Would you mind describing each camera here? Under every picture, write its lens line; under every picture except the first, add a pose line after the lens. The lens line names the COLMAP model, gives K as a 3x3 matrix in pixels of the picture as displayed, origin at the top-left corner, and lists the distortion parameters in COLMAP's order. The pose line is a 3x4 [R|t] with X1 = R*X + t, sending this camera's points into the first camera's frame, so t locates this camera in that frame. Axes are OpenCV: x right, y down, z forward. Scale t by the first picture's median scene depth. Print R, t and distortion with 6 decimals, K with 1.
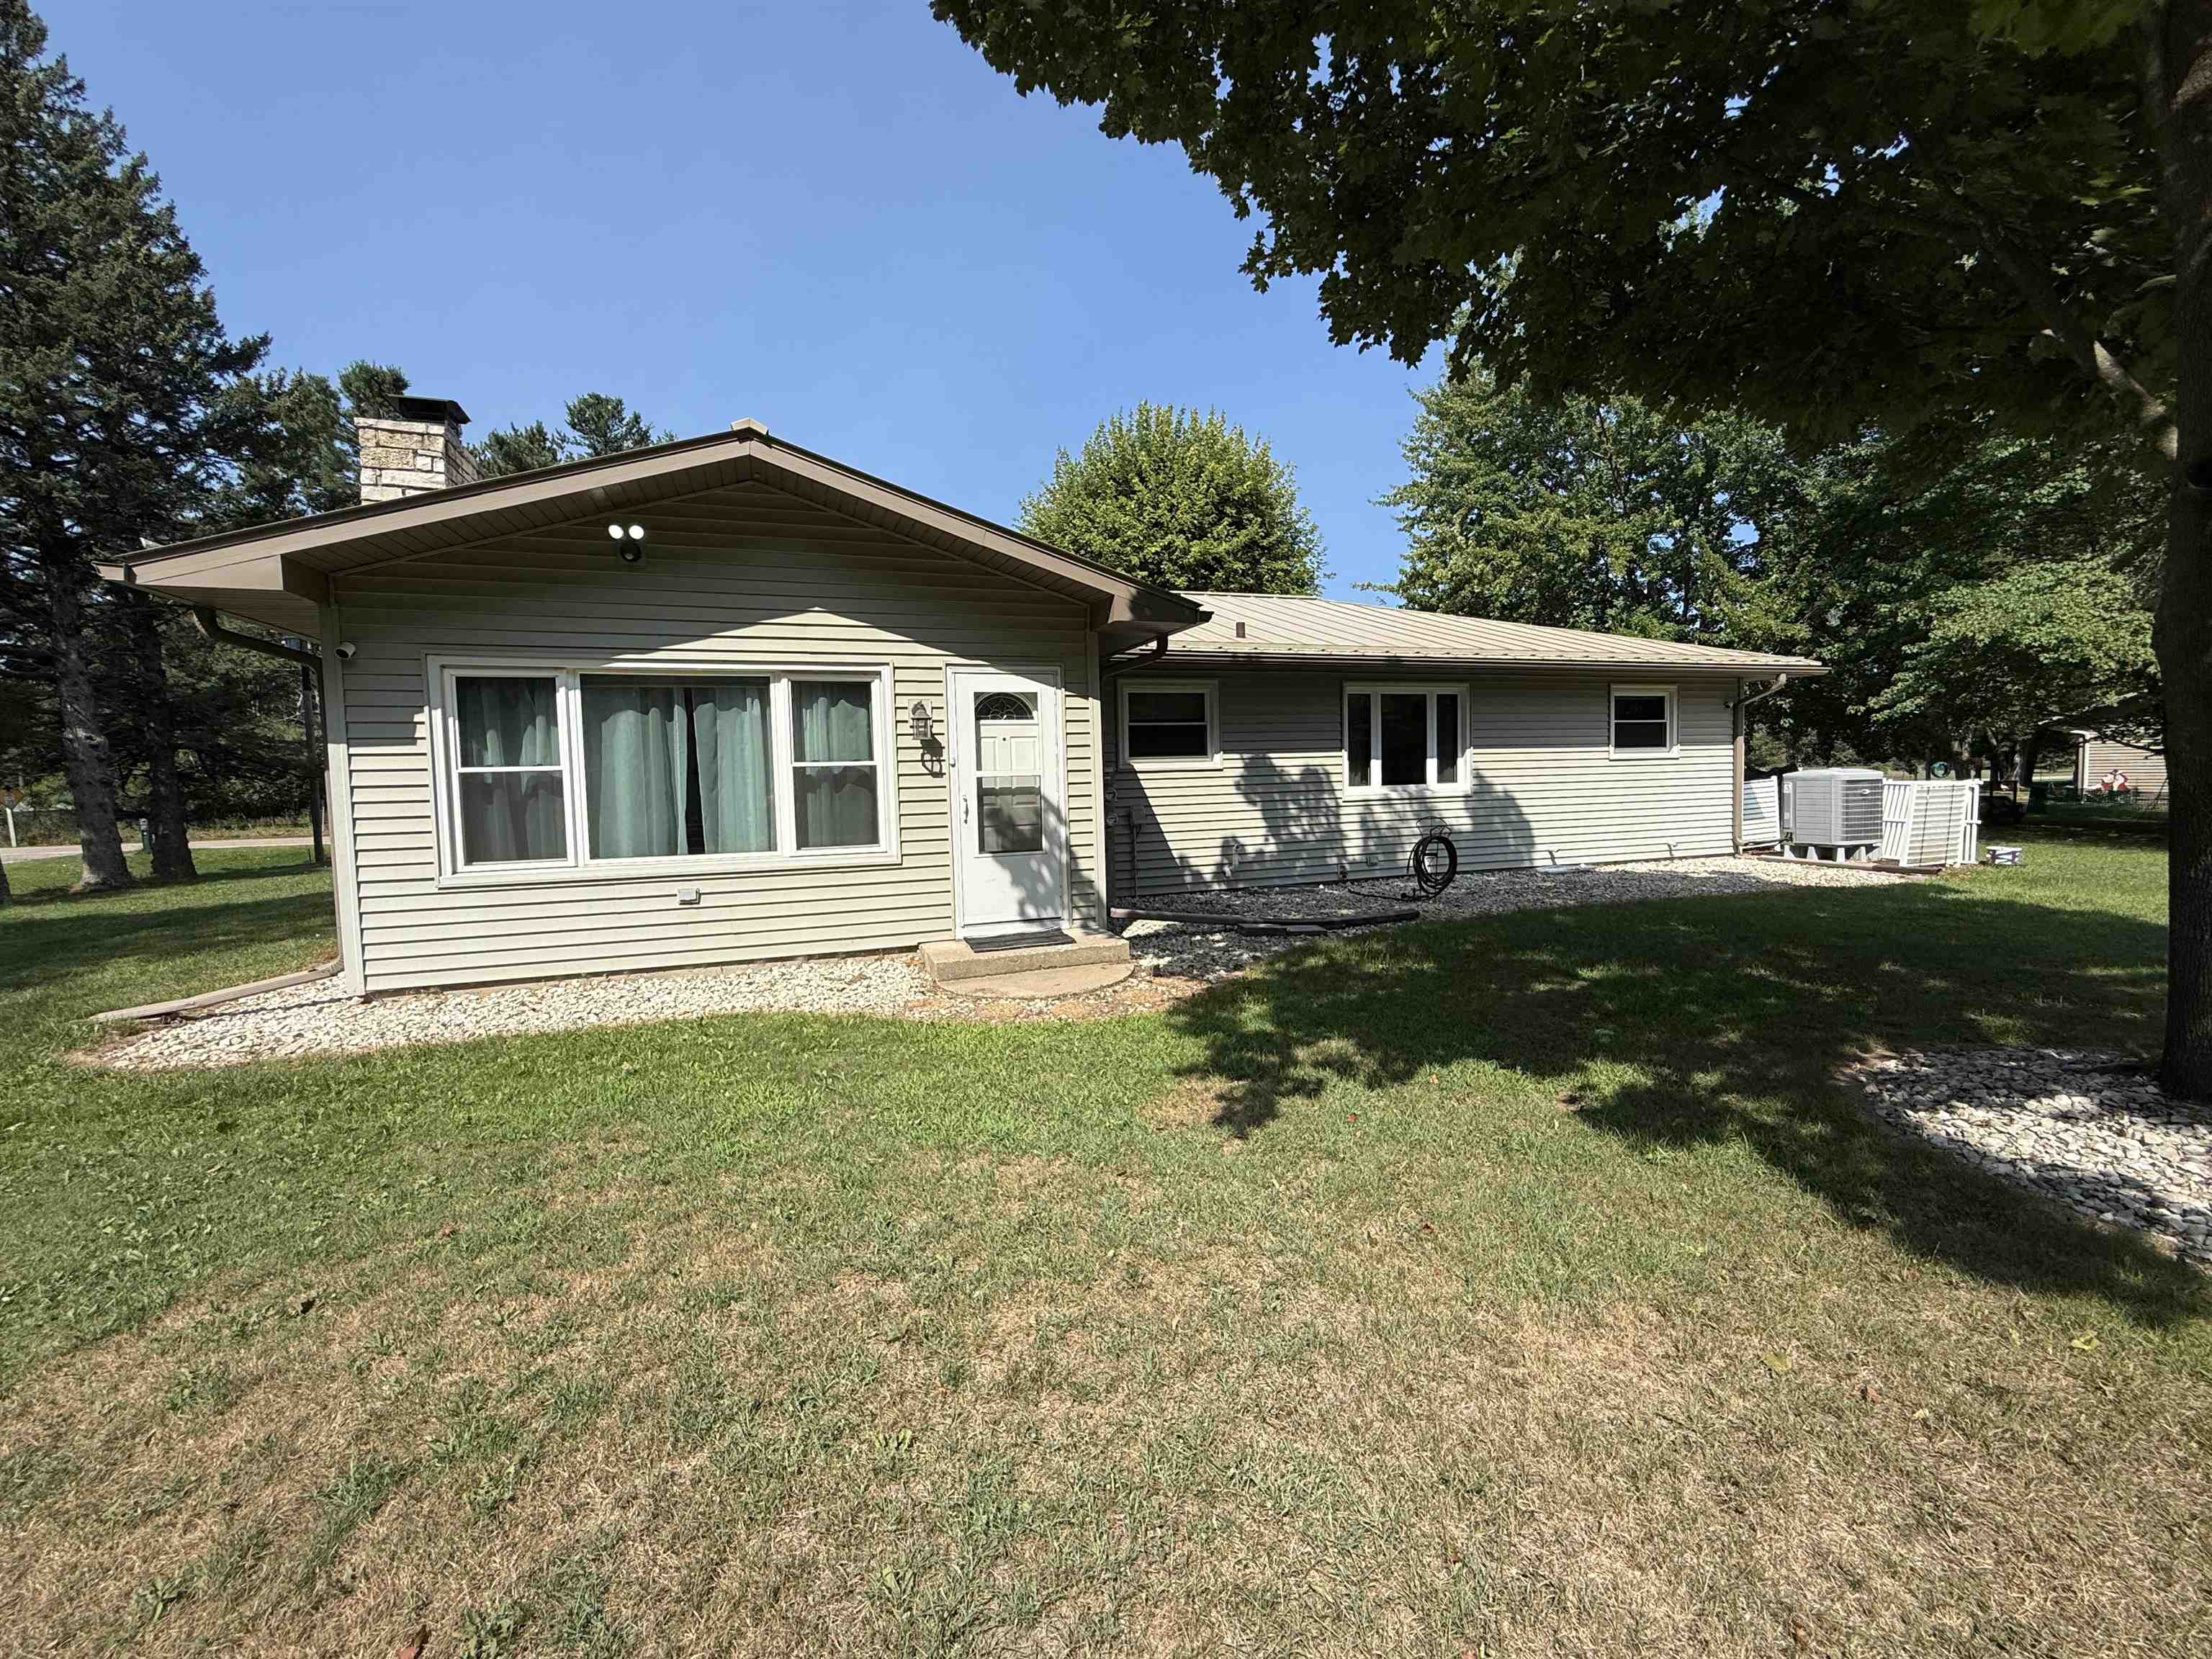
lens RADIAL K [[887.5, 0, 1095.9], [0, 887.5, 829.5], [0, 0, 1]] dist [-0.000071, 0.000549]
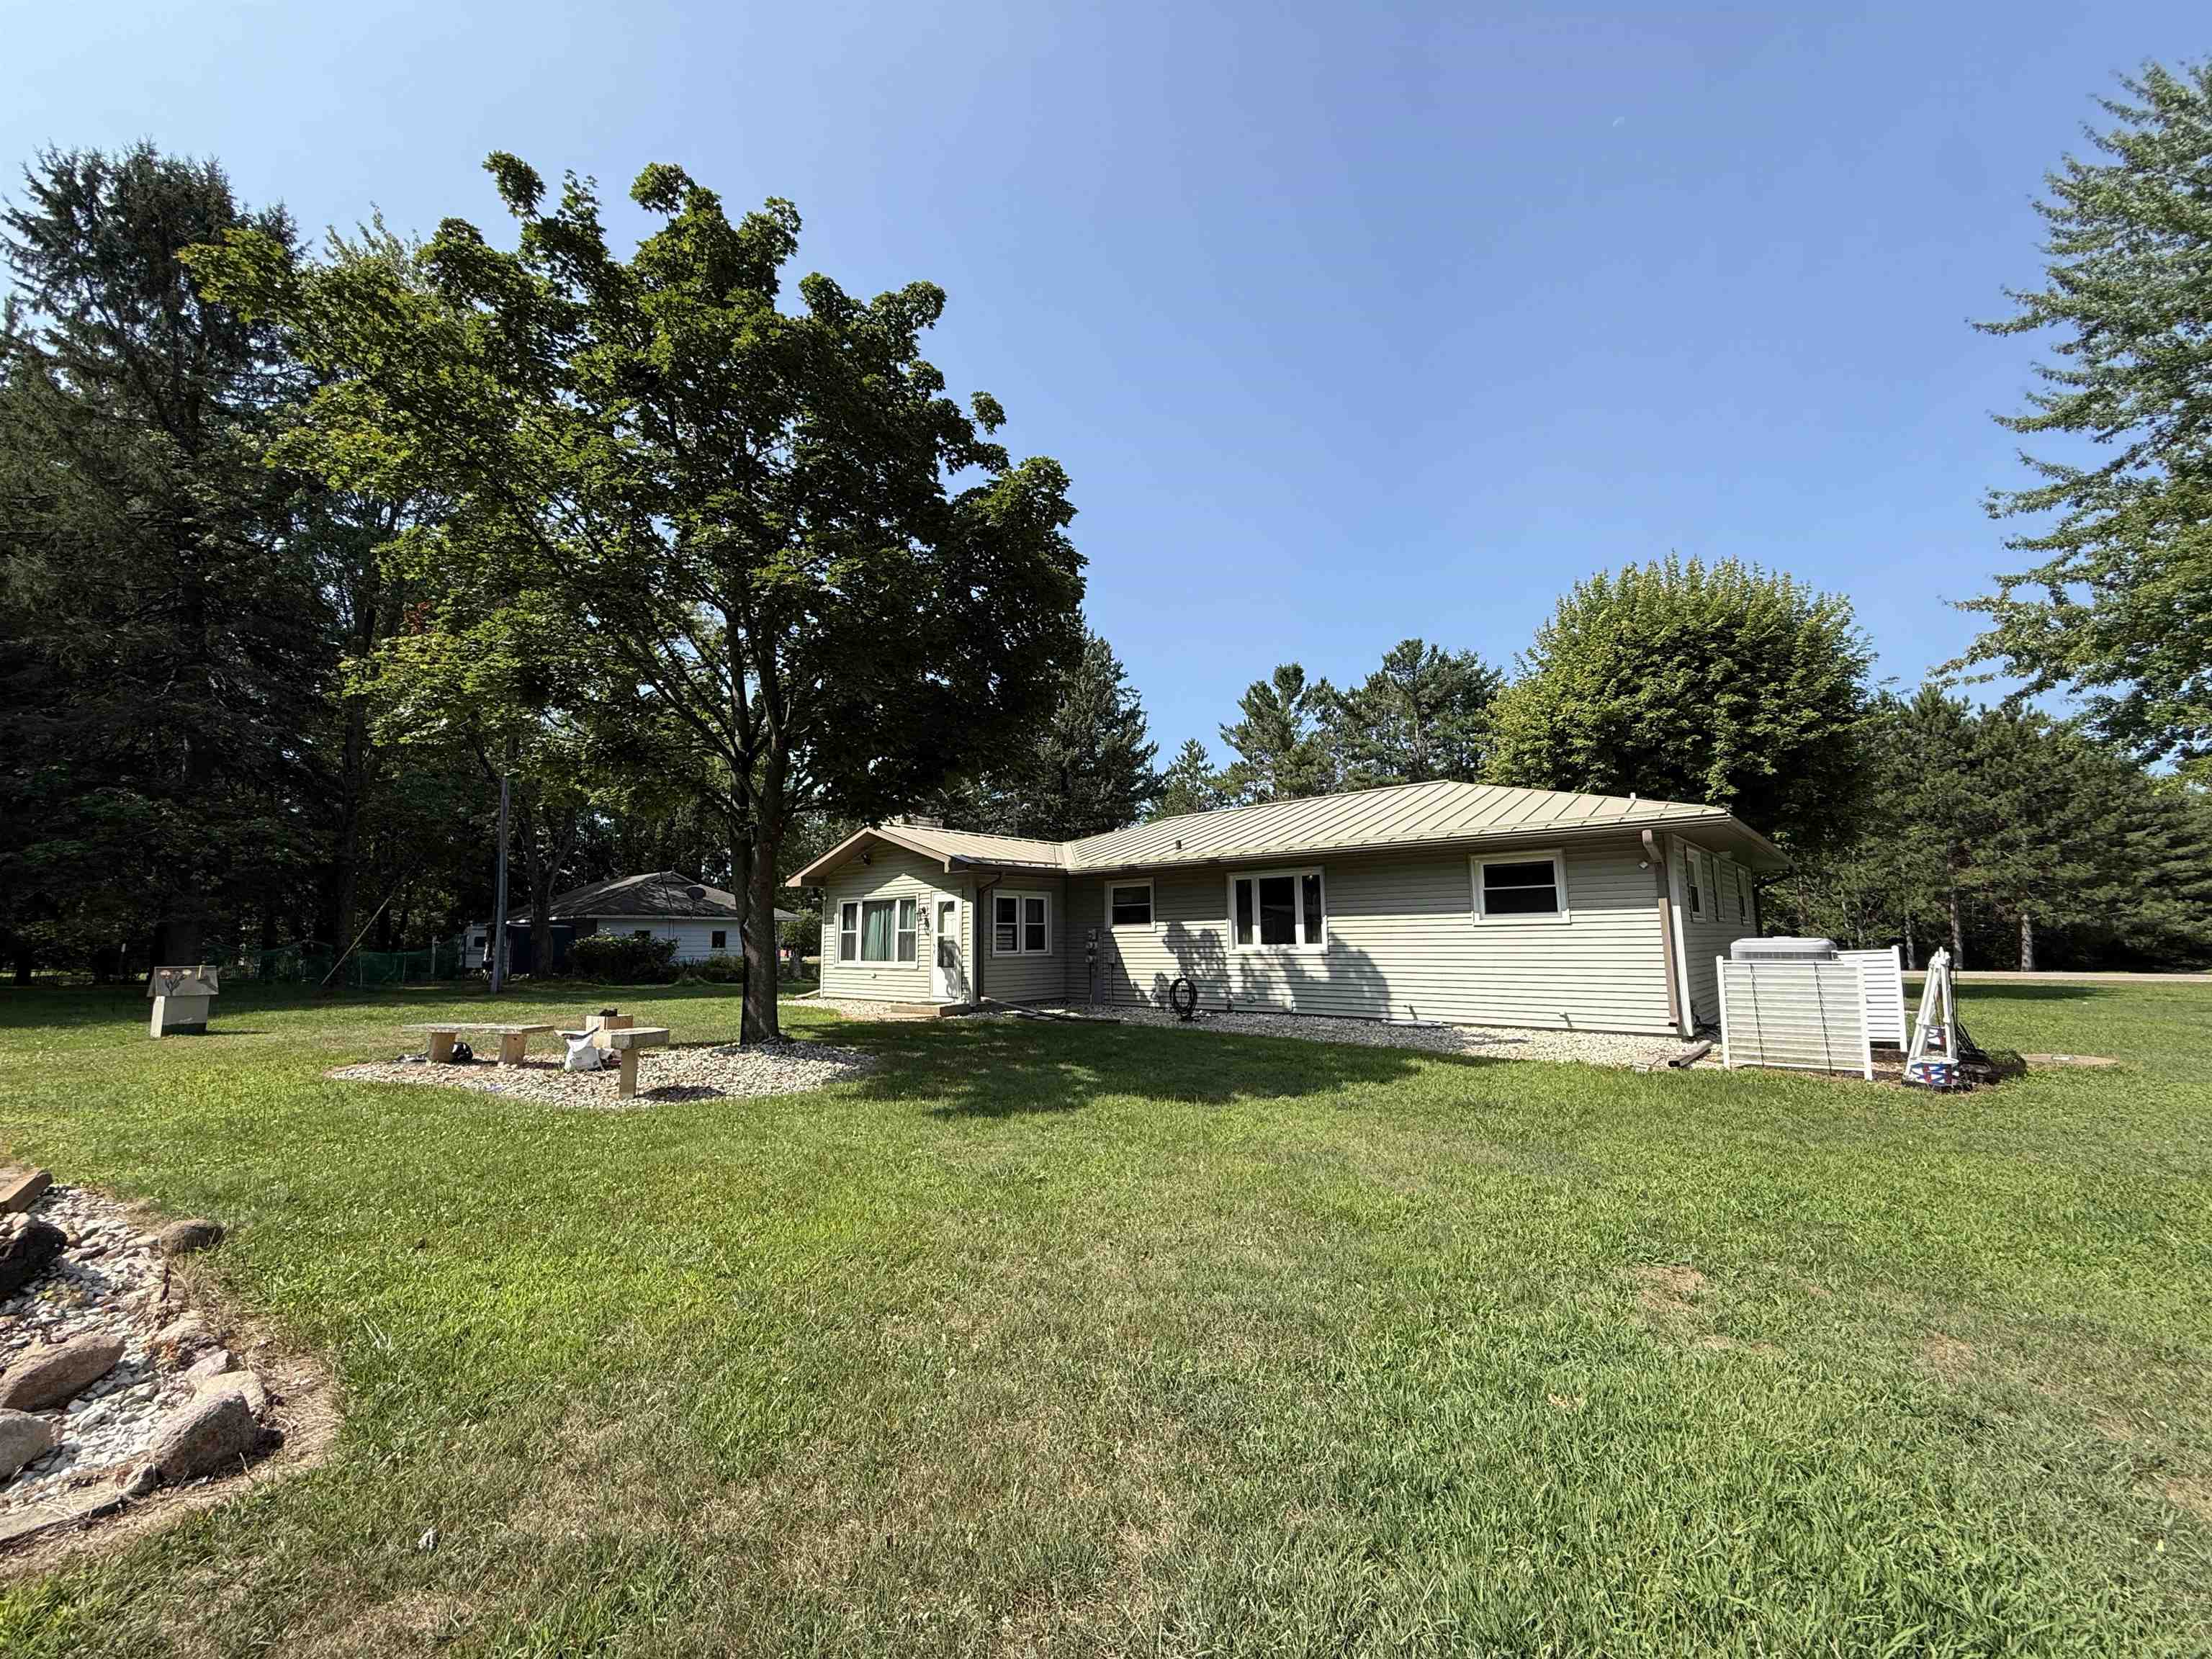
lens RADIAL K [[887.5, 0, 1095.9], [0, 887.5, 829.5], [0, 0, 1]] dist [-0.000071, 0.000549]
pose [[0.457054, -0.091320, -0.884739, 1.474459], [-0.058580, 0.989465, -0.132392, -0.027842], [0.887508, 0.112339, 0.446889, 0.125296]]
